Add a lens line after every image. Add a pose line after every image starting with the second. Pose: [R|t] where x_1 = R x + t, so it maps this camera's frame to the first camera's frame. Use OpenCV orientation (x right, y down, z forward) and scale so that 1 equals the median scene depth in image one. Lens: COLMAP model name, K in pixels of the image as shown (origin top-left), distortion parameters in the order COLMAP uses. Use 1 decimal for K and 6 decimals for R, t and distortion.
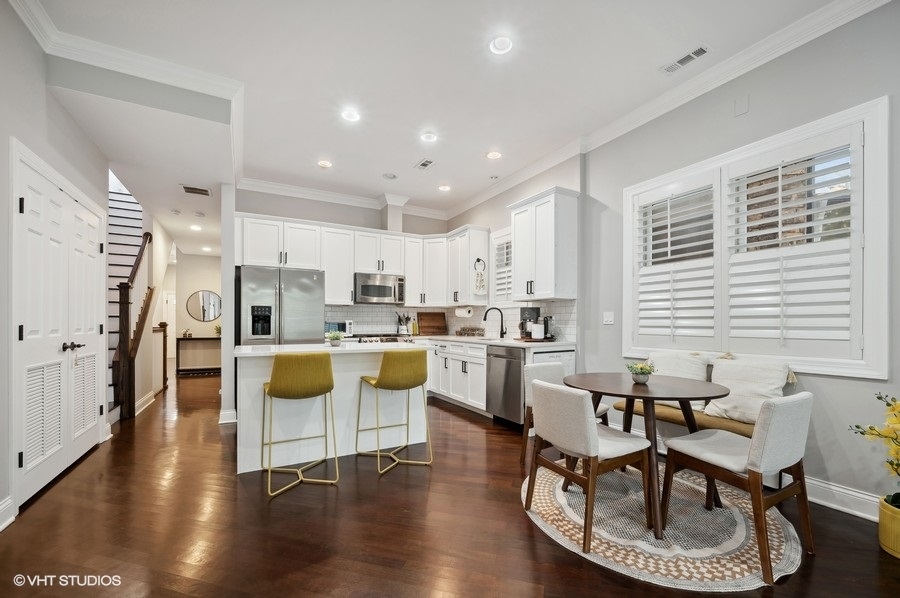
lens RADIAL K [[375.8, 0, 448.7], [0, 375.8, 322.4], [0, 0, 1]] dist [-0.001076, -0.007195]
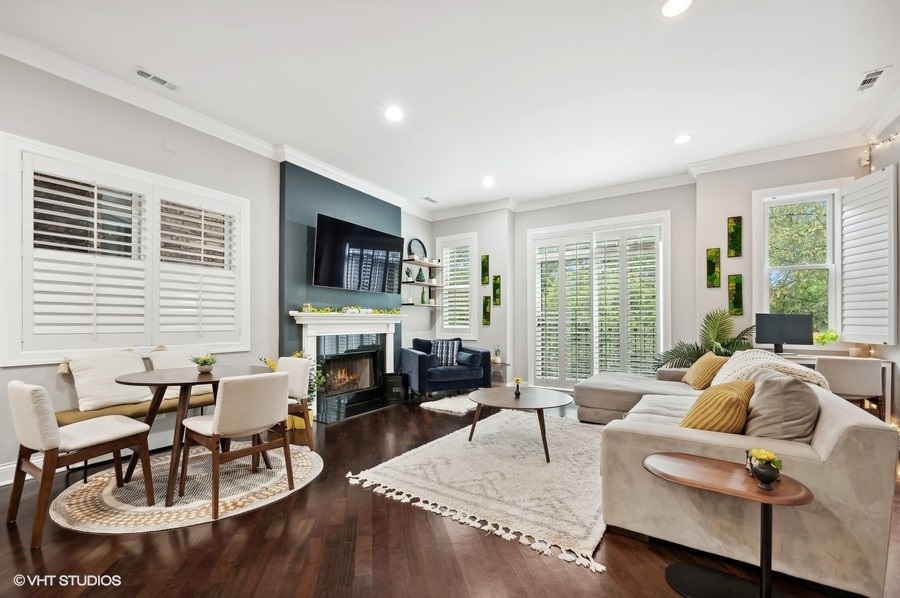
lens RADIAL K [[375.8, 0, 448.7], [0, 375.8, 322.4], [0, 0, 1]] dist [-0.001076, -0.007195]
pose [[-0.458714, 0.006256, 0.888562, -0.732990], [0.003827, 0.999980, -0.005064, 0.018167], [-0.888576, 0.001078, -0.458728, 0.748516]]
